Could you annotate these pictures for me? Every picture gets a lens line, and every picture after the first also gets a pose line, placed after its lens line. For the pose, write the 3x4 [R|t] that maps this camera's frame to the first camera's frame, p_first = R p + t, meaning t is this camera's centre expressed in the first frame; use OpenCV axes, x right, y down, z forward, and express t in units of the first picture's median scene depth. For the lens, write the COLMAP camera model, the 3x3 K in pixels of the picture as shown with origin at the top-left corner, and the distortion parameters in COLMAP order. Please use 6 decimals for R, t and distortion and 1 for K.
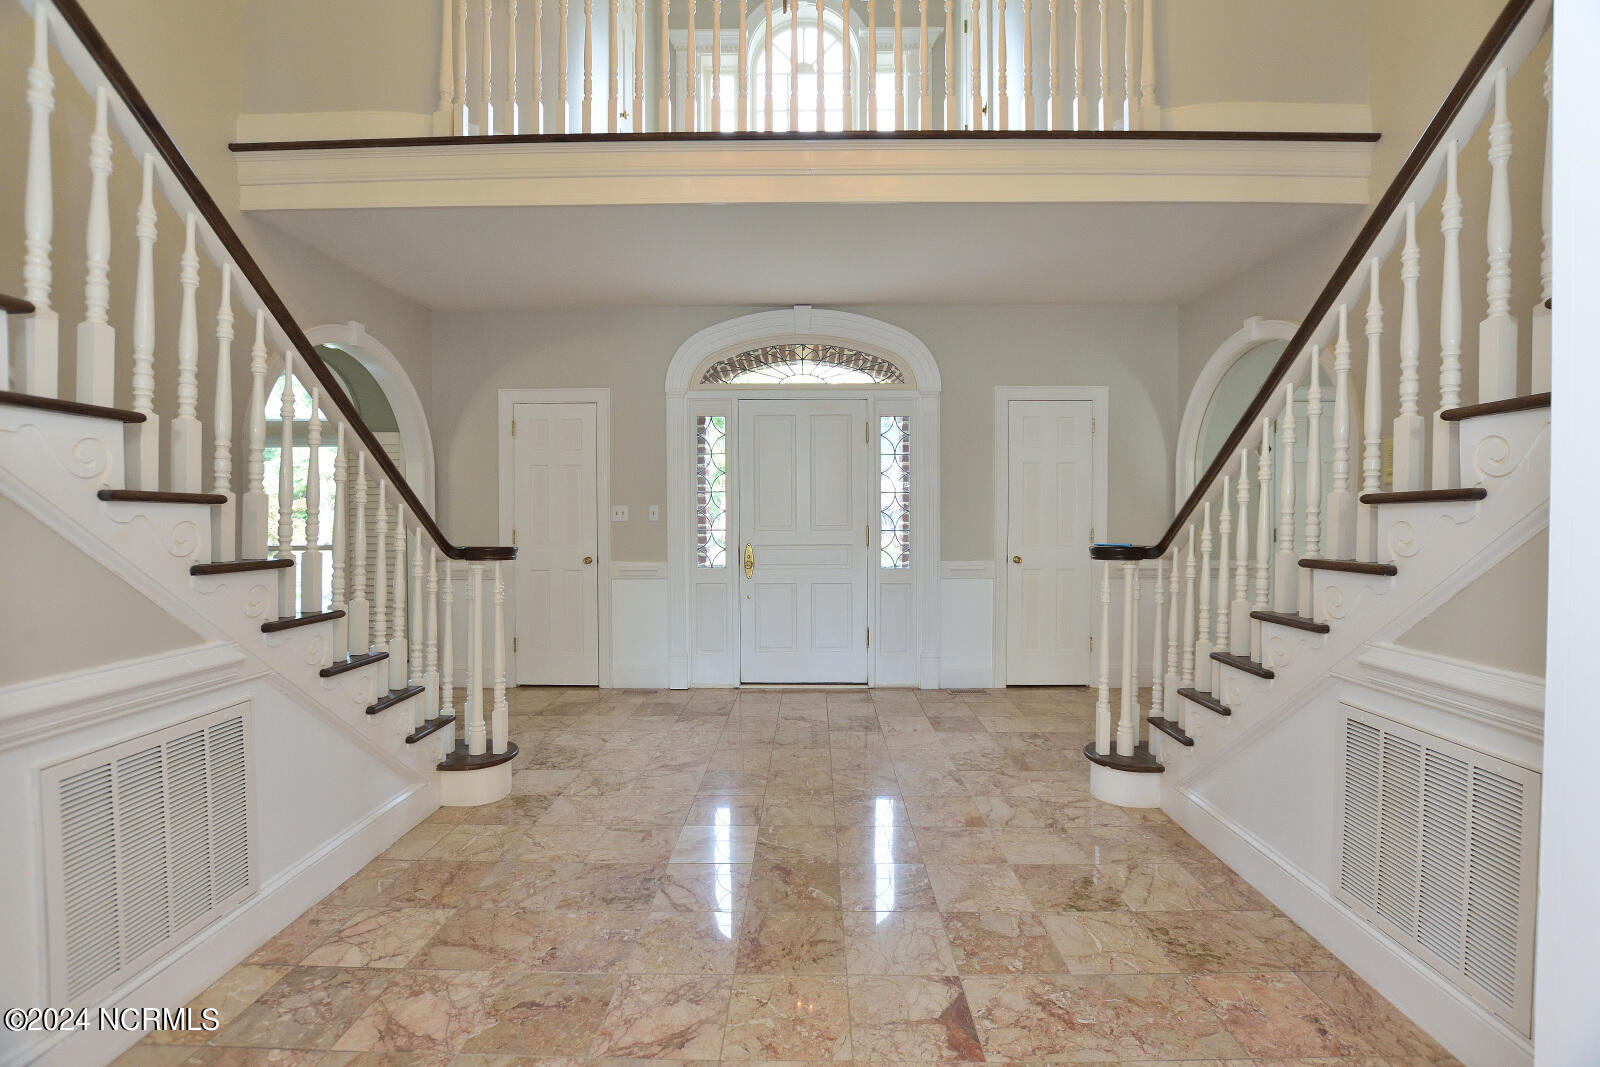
lens RADIAL K [[701.4, 0, 804.0], [0, 701.4, 530.3], [0, 0, 1]] dist [-0.000613, -0.000061]
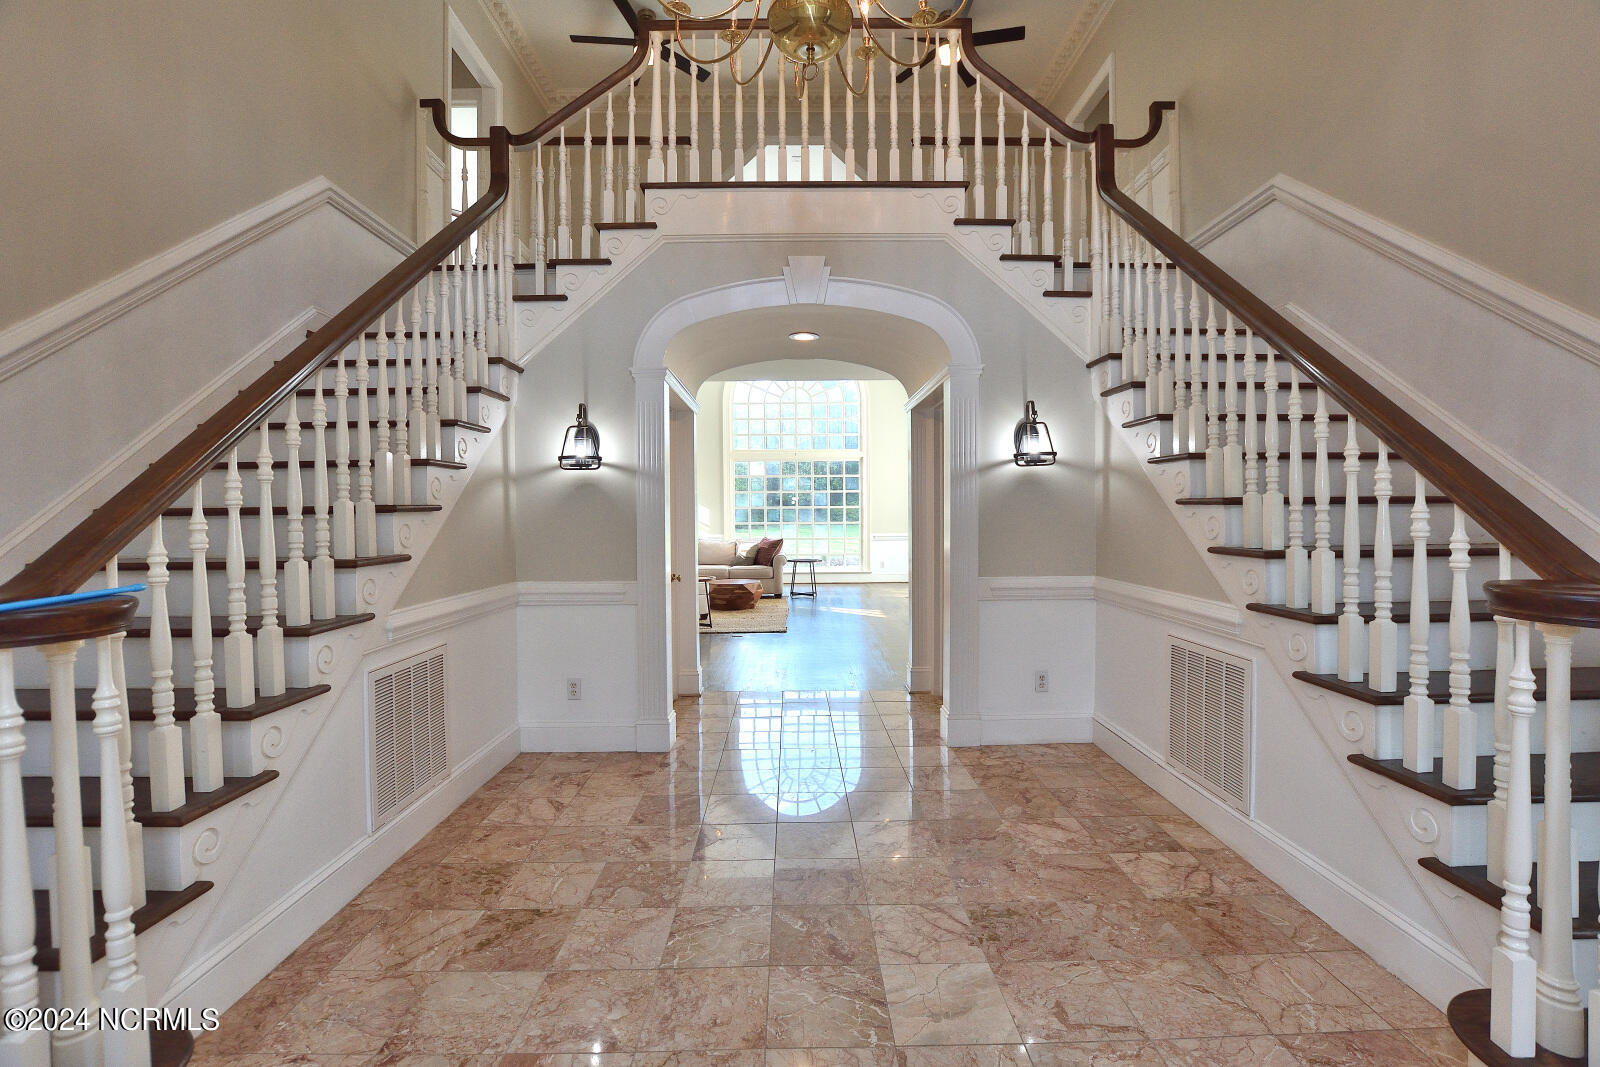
lens RADIAL K [[701.4, 0, 801.1], [0, 701.4, 526.9], [0, 0, 1]] dist [-0.000613, -0.000061]
pose [[-0.999726, 0.008744, -0.021726, 0.031356], [0.007889, 0.999204, 0.039117, -0.048047], [0.022050, 0.038934, -0.998998, 2.061639]]
